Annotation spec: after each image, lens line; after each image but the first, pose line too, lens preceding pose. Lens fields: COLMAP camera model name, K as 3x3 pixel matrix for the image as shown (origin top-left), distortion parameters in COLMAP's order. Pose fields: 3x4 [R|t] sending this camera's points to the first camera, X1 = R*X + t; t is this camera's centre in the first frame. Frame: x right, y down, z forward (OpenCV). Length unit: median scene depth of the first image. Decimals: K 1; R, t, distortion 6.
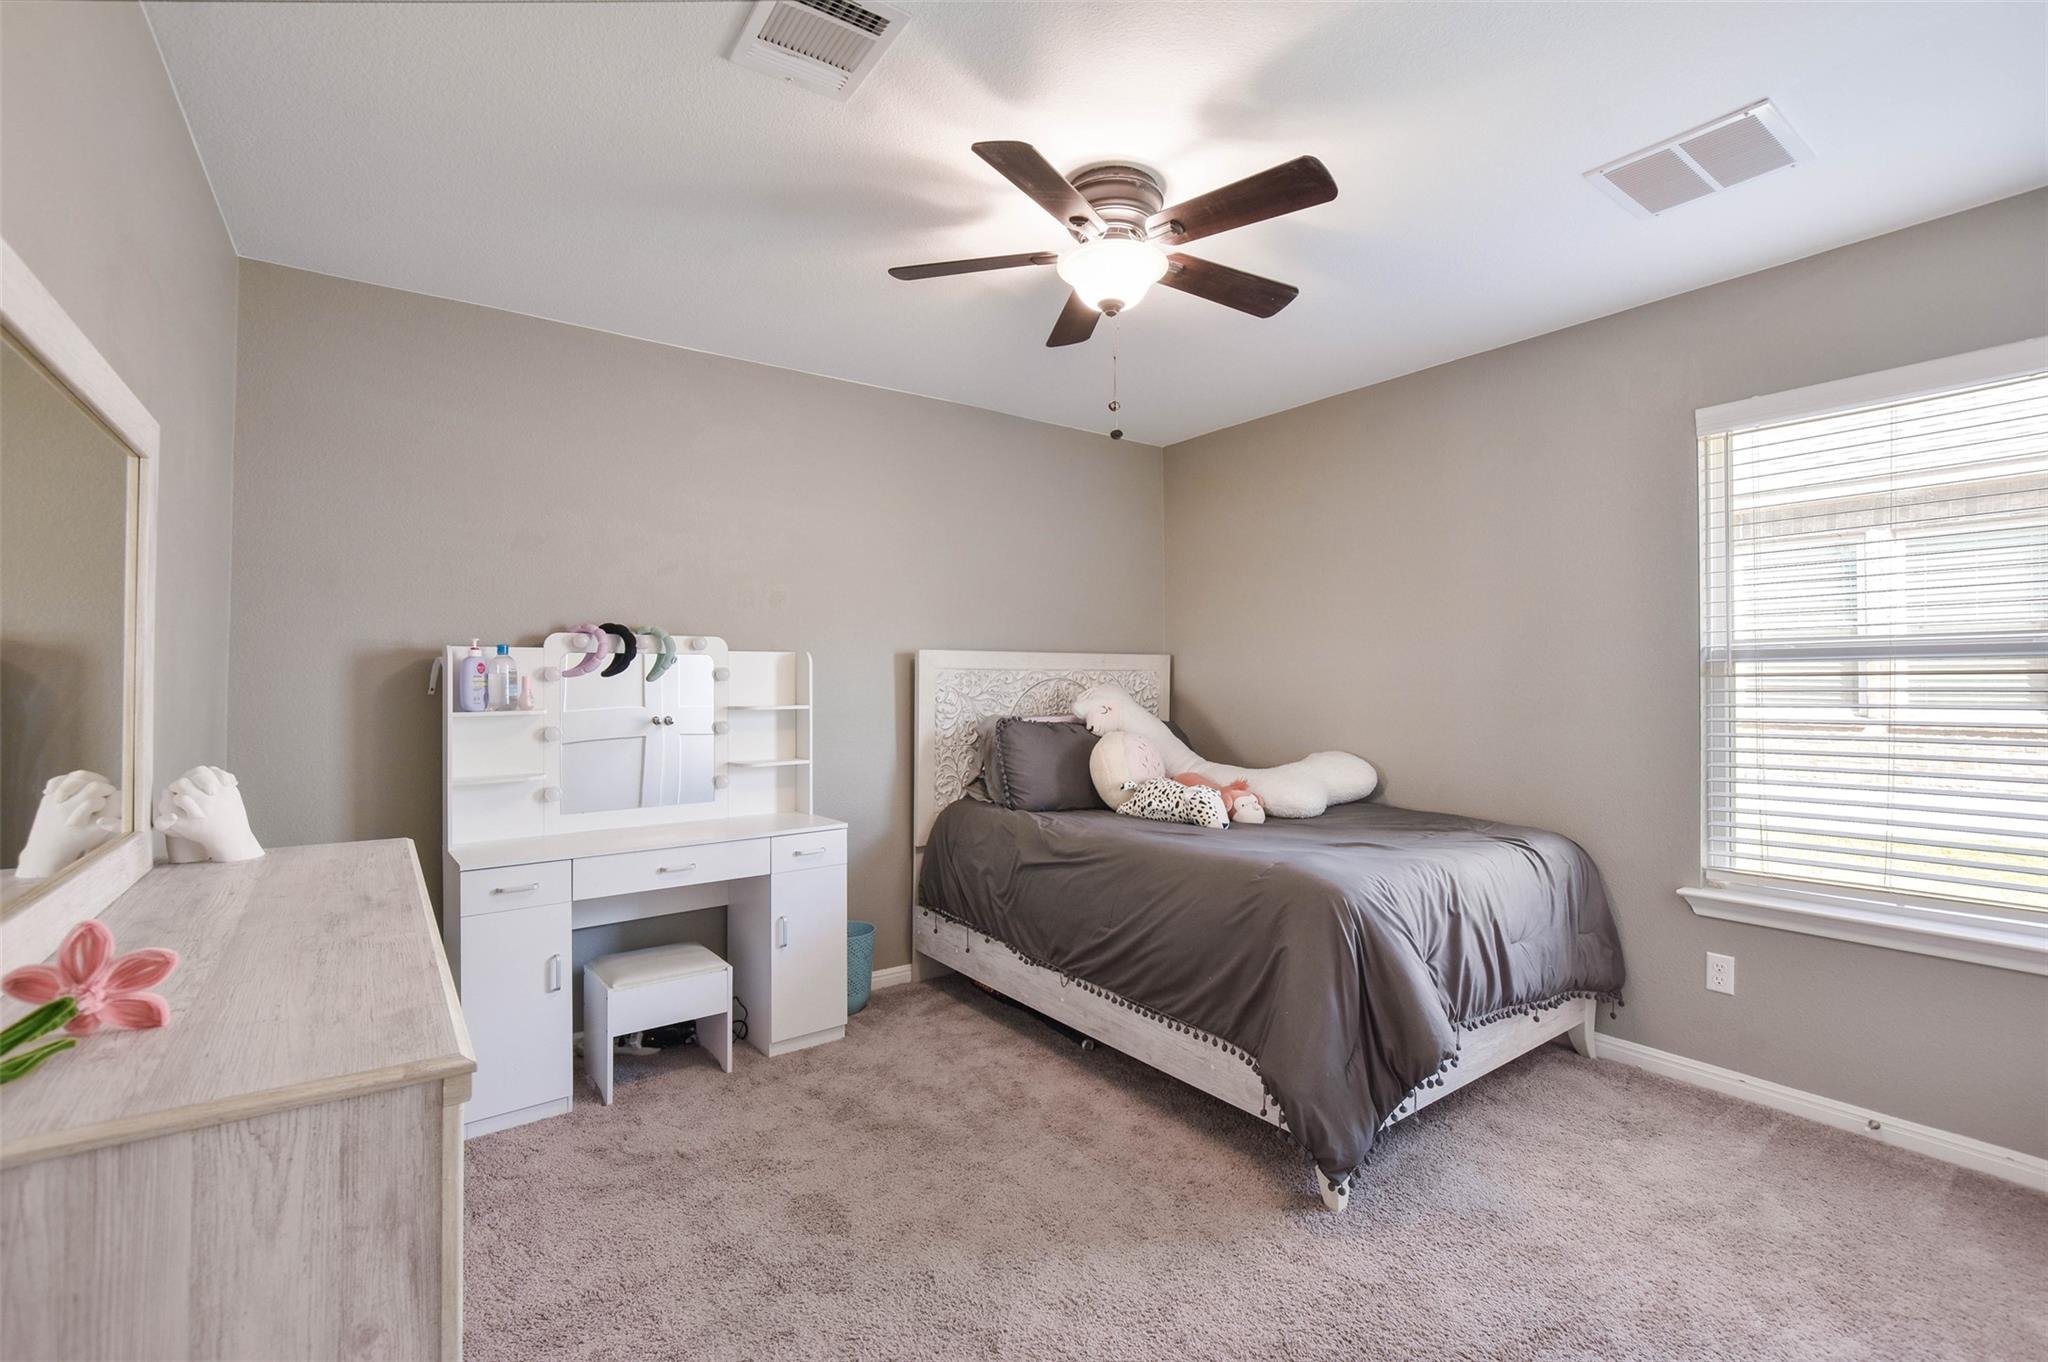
lens RADIAL K [[923.4, 0, 1011.1], [0, 923.4, 686.8], [0, 0, 1]] dist [-0.020573, 0.000457]
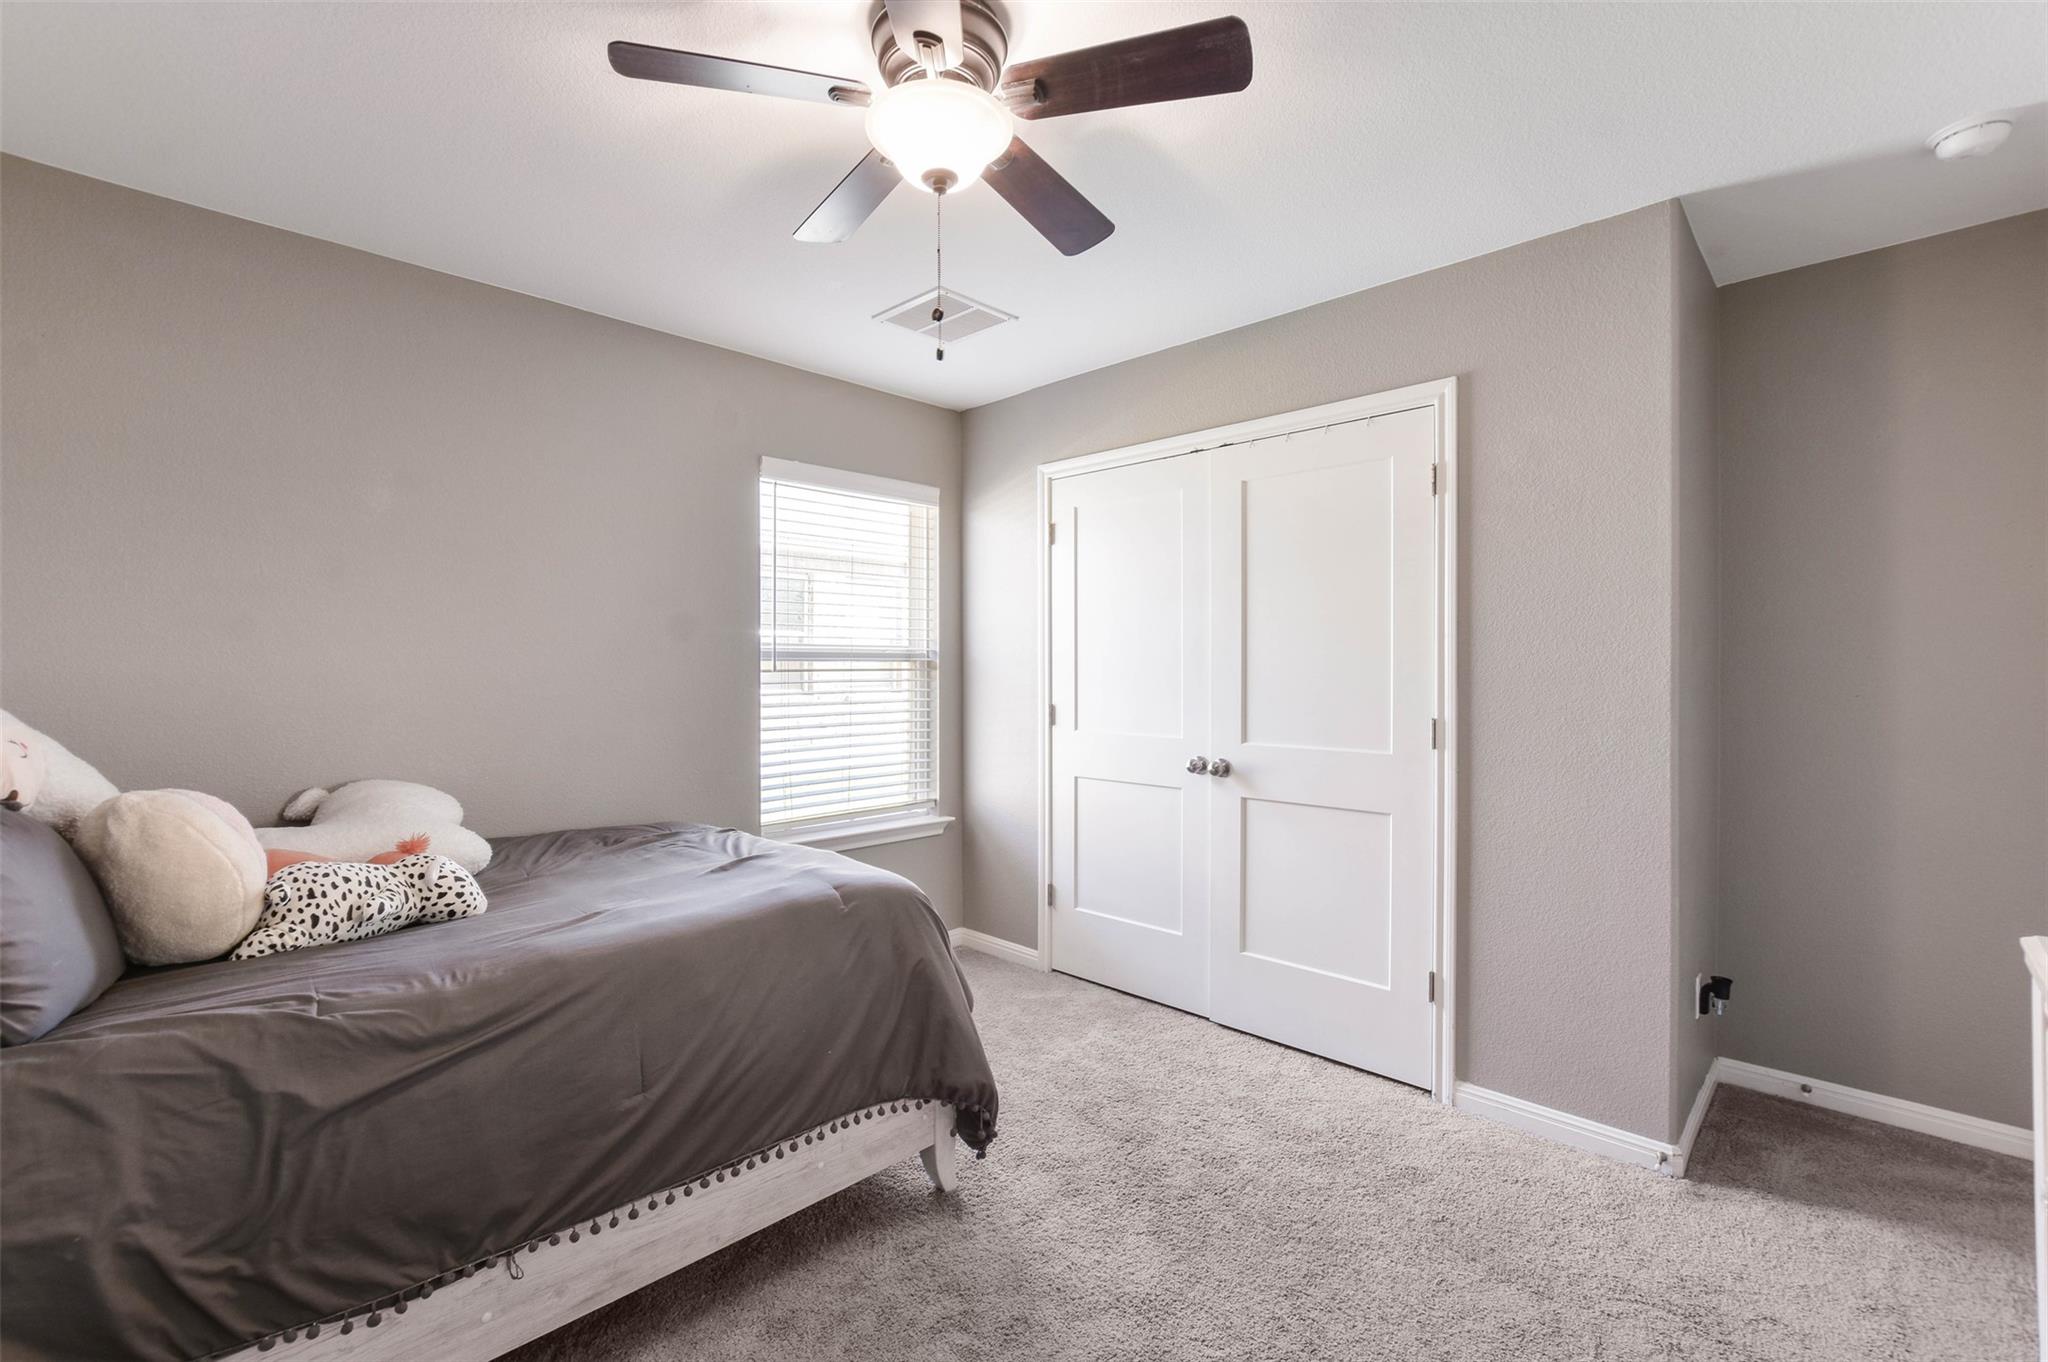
lens RADIAL K [[923.4, 0, 1011.1], [0, 923.4, 686.8], [0, 0, 1]] dist [-0.020573, 0.000457]
pose [[-0.208326, -0.014538, 0.977951, -0.585813], [0.004541, 0.999864, 0.015832, -0.009979], [-0.978049, 0.007739, -0.208231, 1.006133]]
